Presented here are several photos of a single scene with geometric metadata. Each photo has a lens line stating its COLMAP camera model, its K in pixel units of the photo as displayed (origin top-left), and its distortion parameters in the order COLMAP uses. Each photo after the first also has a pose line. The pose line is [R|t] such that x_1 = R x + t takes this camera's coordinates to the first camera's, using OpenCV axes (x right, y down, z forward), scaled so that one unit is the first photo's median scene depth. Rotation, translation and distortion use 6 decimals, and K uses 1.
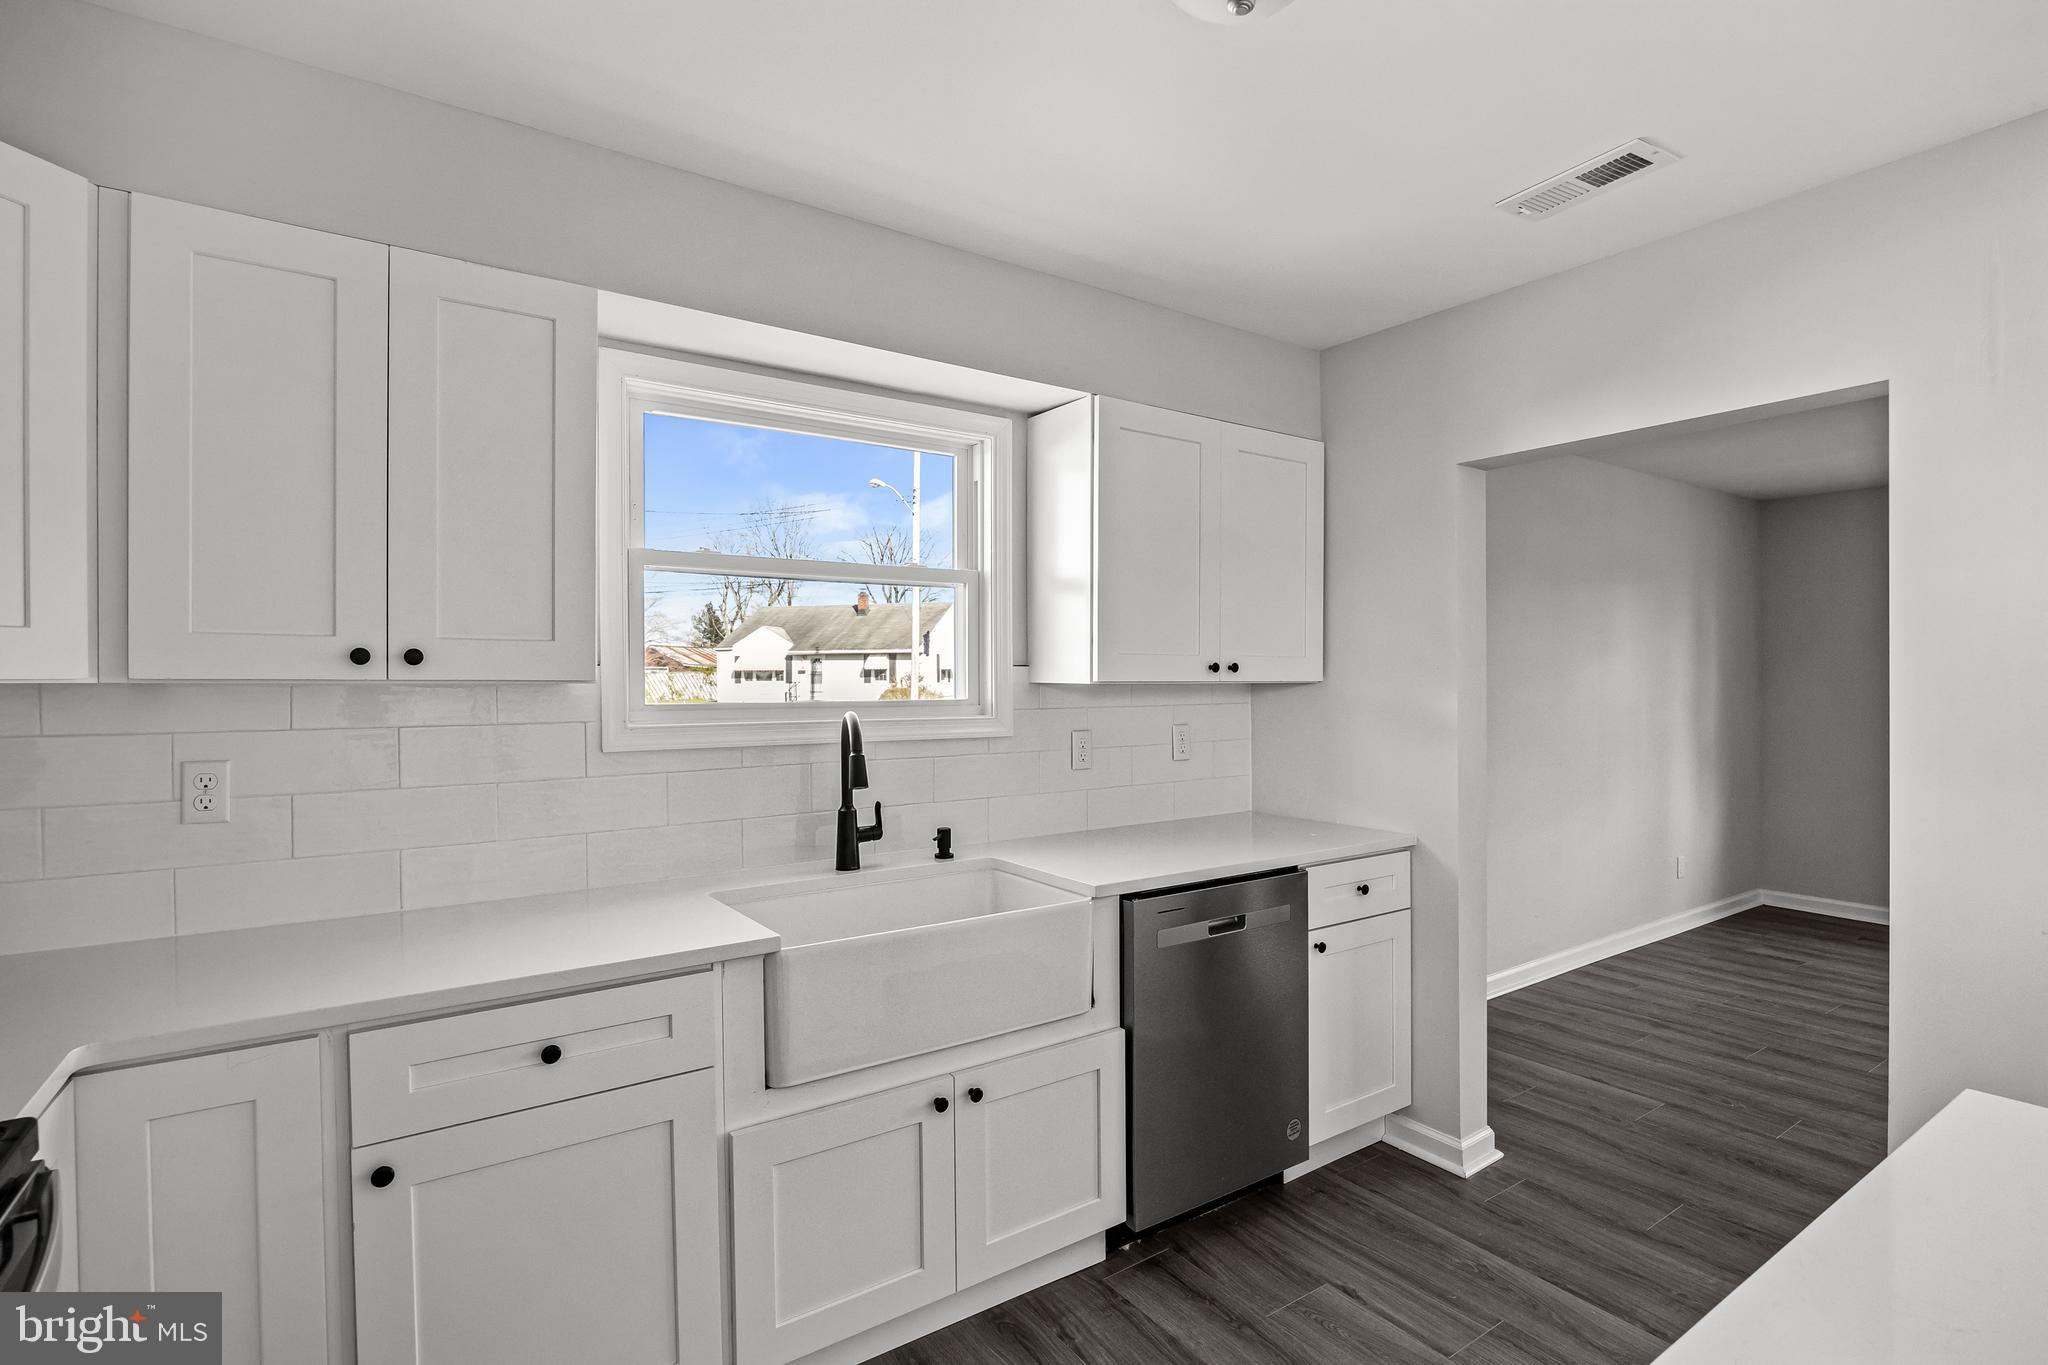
lens RADIAL K [[989.1, 0, 1018.0], [0, 989.1, 689.8], [0, 0, 1]] dist [-0.005578, -0.000625]
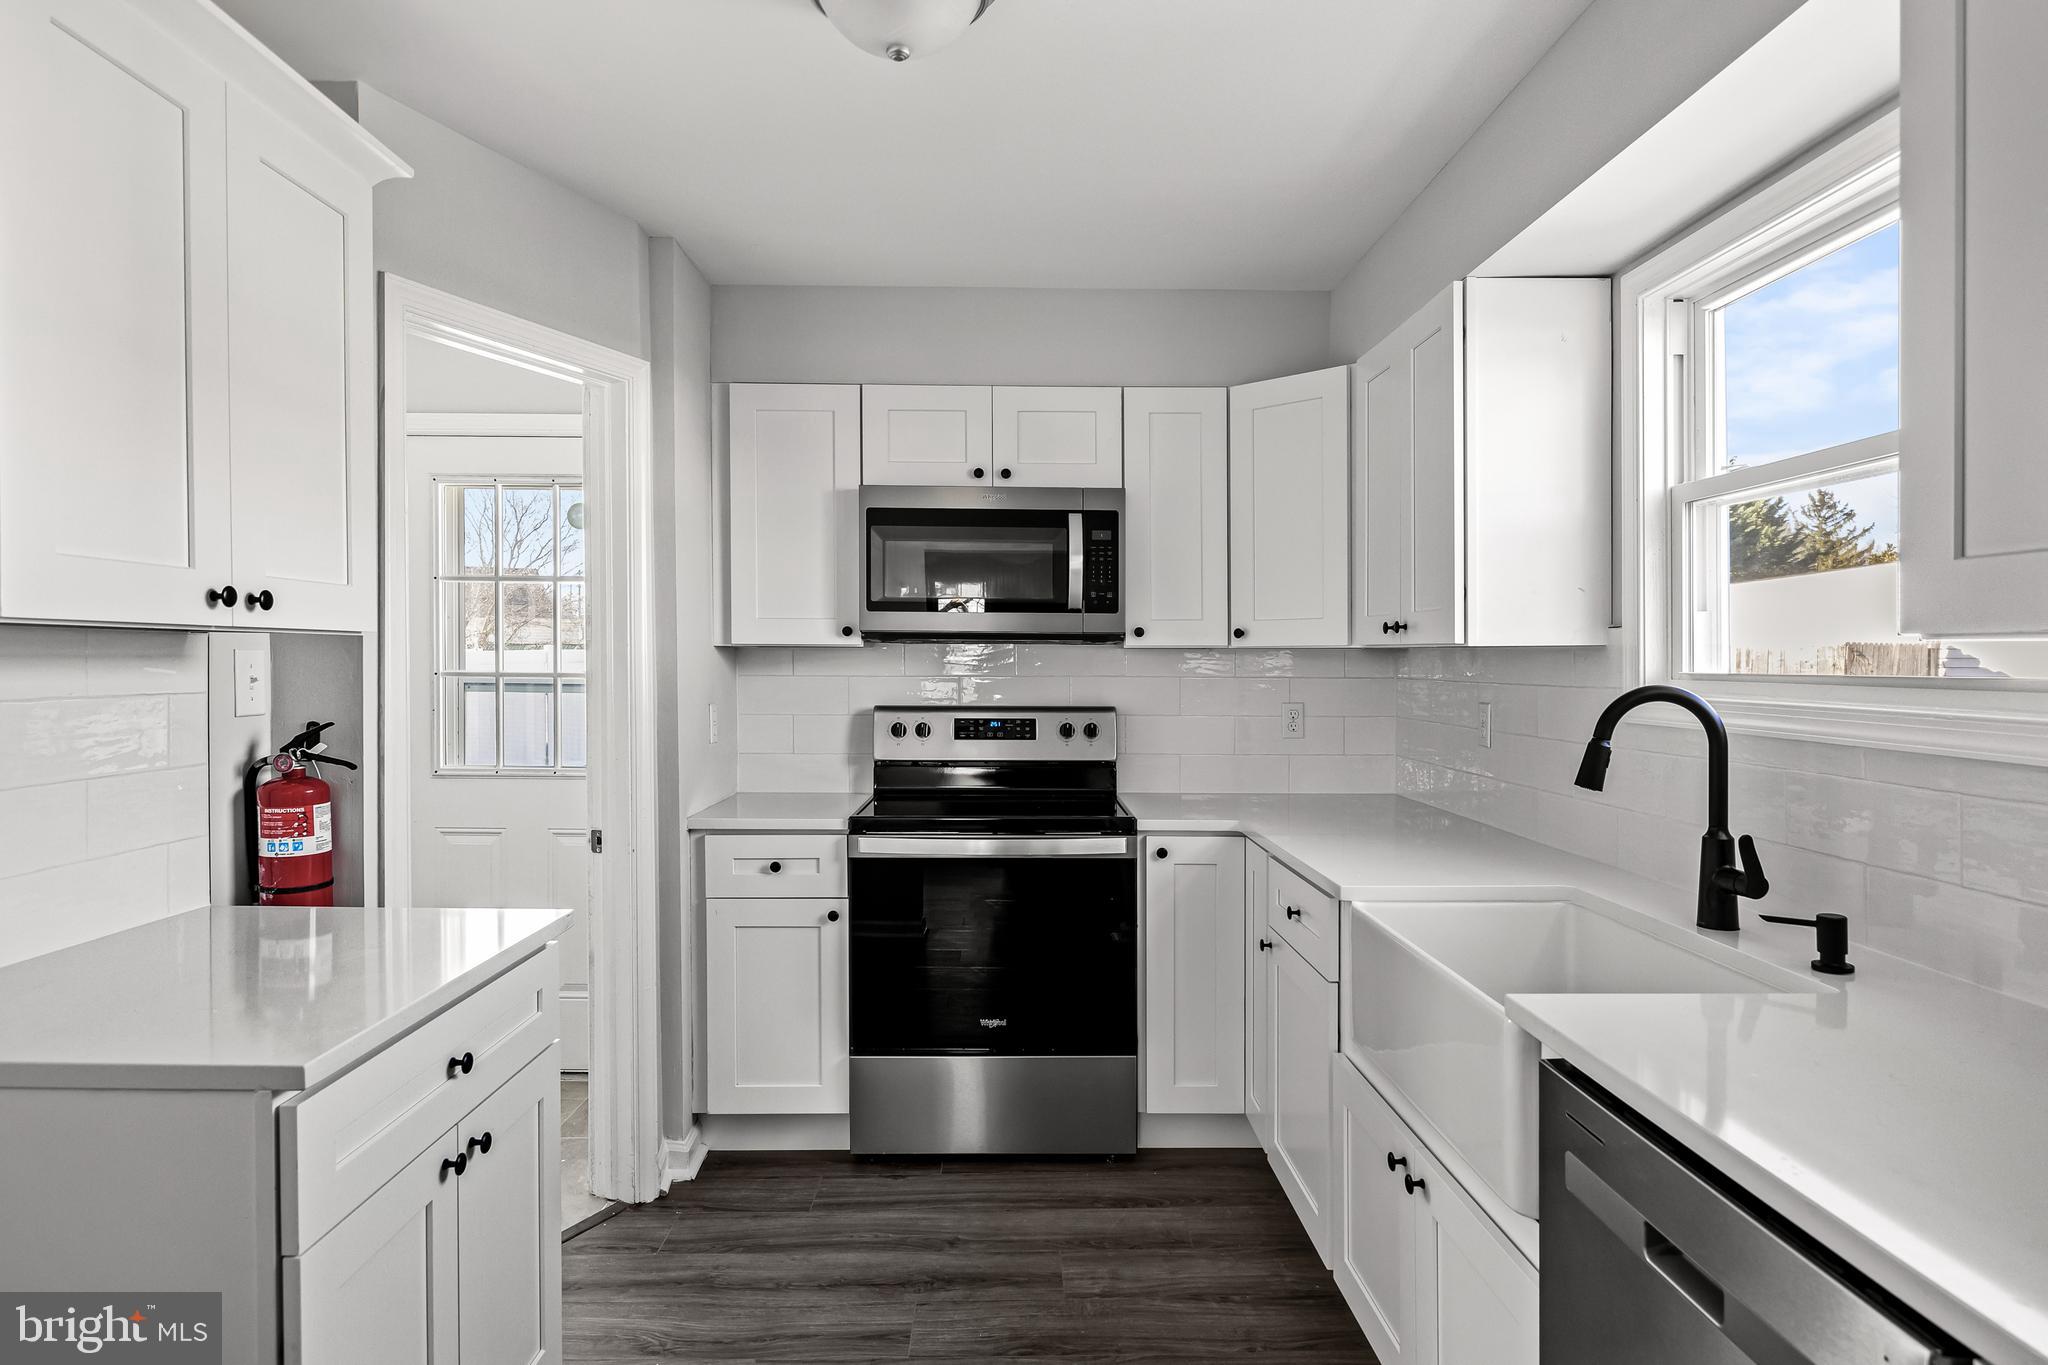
lens RADIAL K [[1166.3, 0, 1024.7], [0, 1166.3, 678.8], [0, 0, 1]] dist [-0.002006, -0.000732]
pose [[-0.545436, 0.028321, -0.837674, 0.733949], [0.006037, 0.999536, 0.029863, -0.009571], [0.838131, 0.011231, -0.545353, 1.051454]]
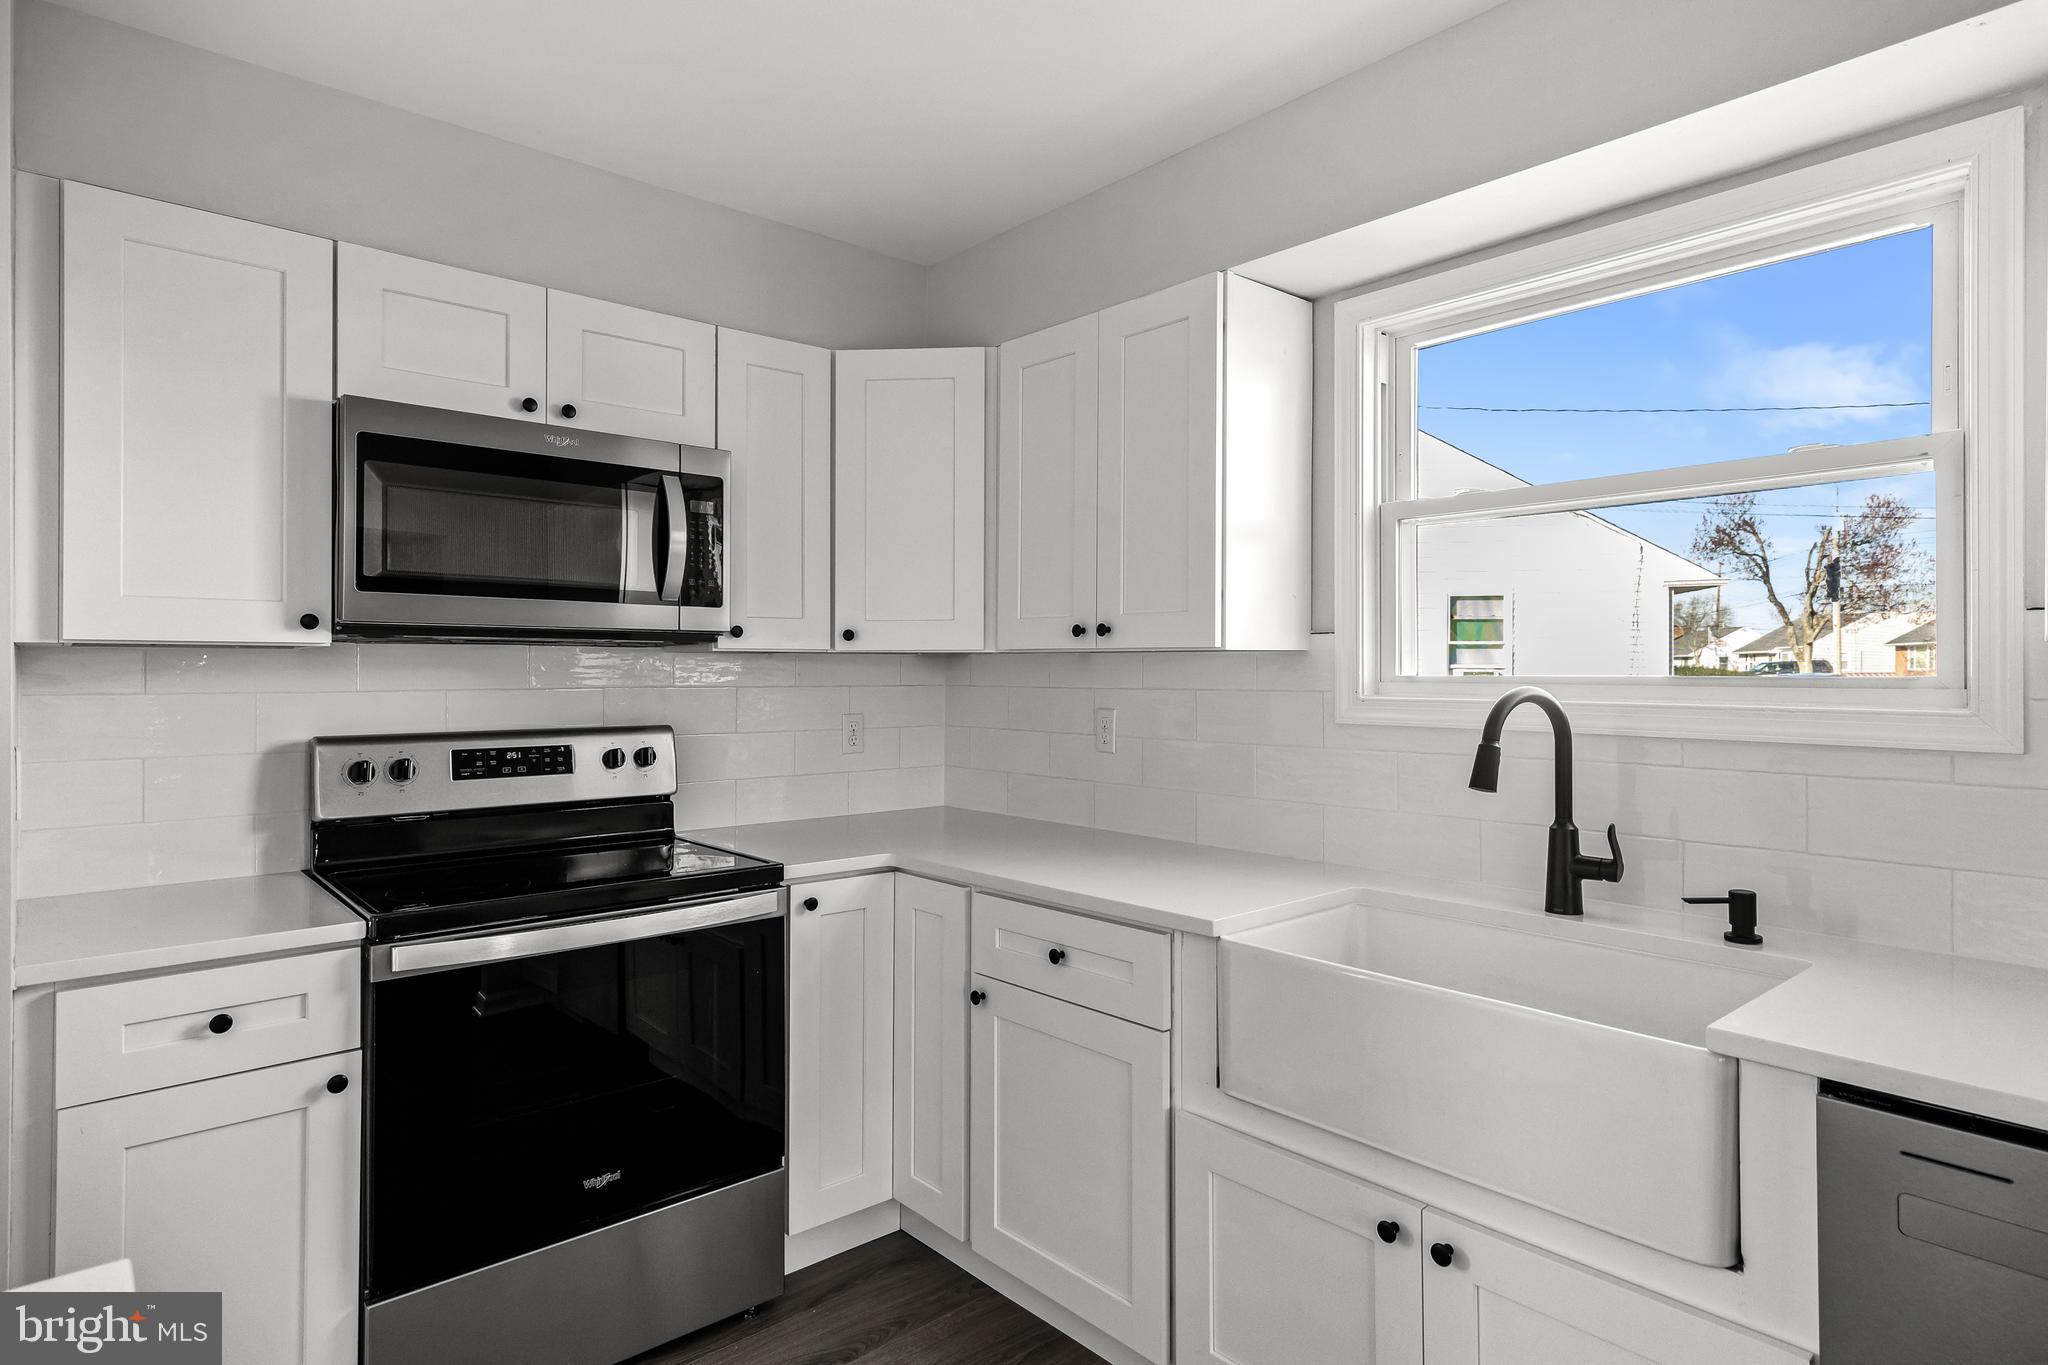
lens RADIAL K [[1117.2, 0, 1020.0], [0, 1117.2, 660.4], [0, 0, 1]] dist [0.025957, 0.000995]
pose [[0.119478, 0.009092, -0.992795, 0.588389], [-0.001694, 0.999958, 0.008954, -0.005052], [0.992835, 0.000612, 0.119488, 0.525376]]
